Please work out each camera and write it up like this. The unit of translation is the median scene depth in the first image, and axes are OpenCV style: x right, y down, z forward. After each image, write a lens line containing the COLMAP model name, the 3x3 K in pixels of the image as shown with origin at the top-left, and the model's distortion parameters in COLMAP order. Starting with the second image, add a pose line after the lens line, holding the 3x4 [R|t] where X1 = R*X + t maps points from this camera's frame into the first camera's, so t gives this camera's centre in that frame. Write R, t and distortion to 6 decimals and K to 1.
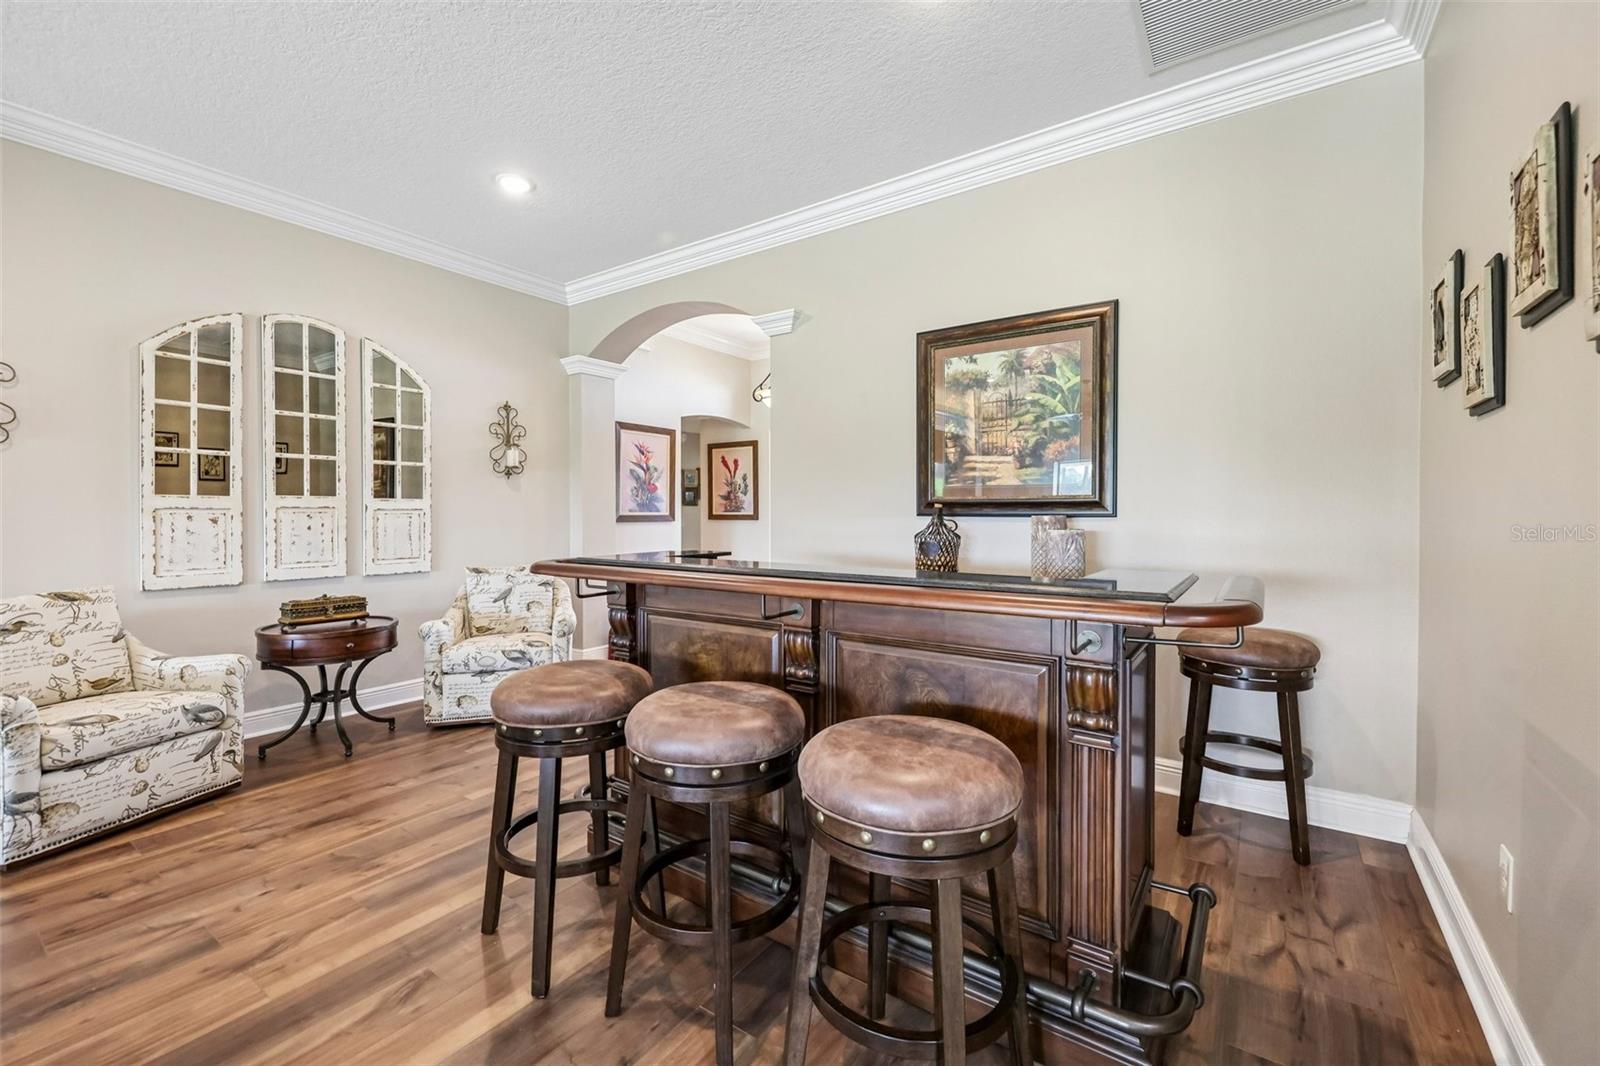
lens RADIAL K [[666.3, 0, 778.6], [0, 666.3, 509.0], [0, 0, 1]] dist [0.010155, -0.003587]
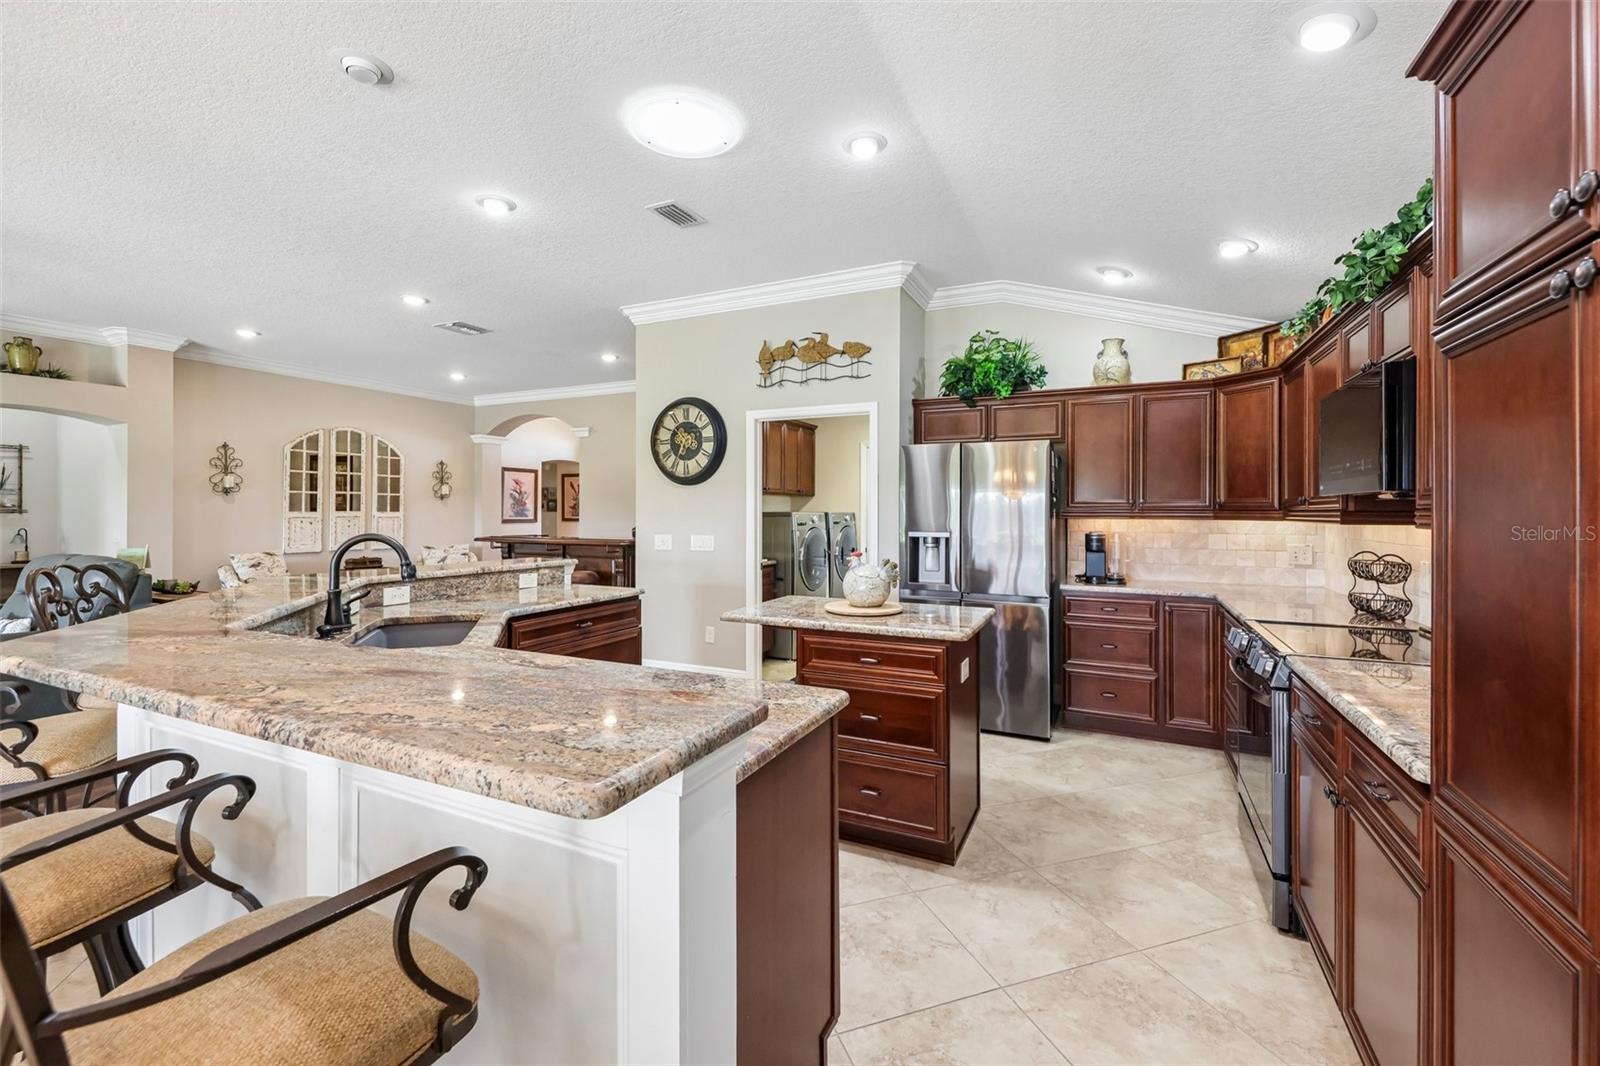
lens RADIAL K [[666.3, 0, 790.4], [0, 666.3, 506.0], [0, 0, 1]] dist [0.010155, -0.003587]
pose [[0.984553, 0.004487, 0.175031, 0.338728], [-0.003874, 0.999985, -0.003846, -0.036941], [-0.175045, 0.003108, 0.984555, -1.478118]]
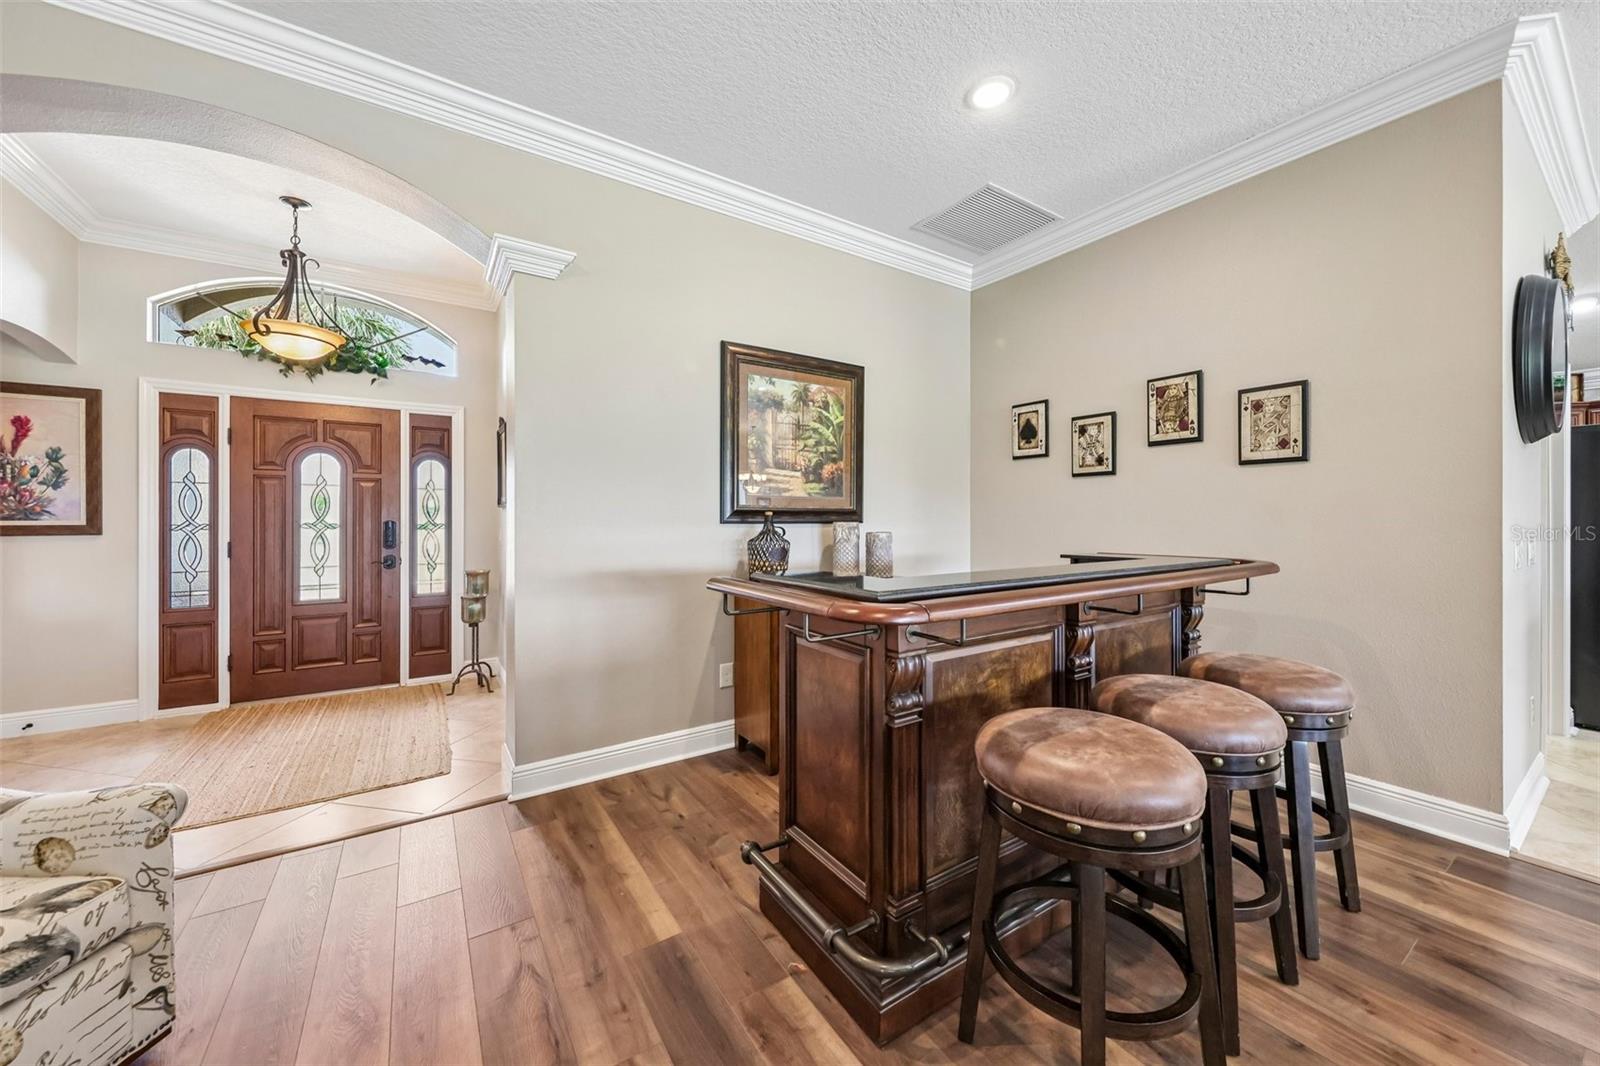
lens RADIAL K [[585.8, 0, 799.0], [0, 585.8, 520.8], [0, 0, 1]] dist [0.012241, -0.001935]
pose [[0.354715, -0.008934, 0.934932, -0.590569], [-0.002967, 0.999939, 0.010681, -0.003751], [-0.934970, -0.006562, 0.354667, 0.596106]]
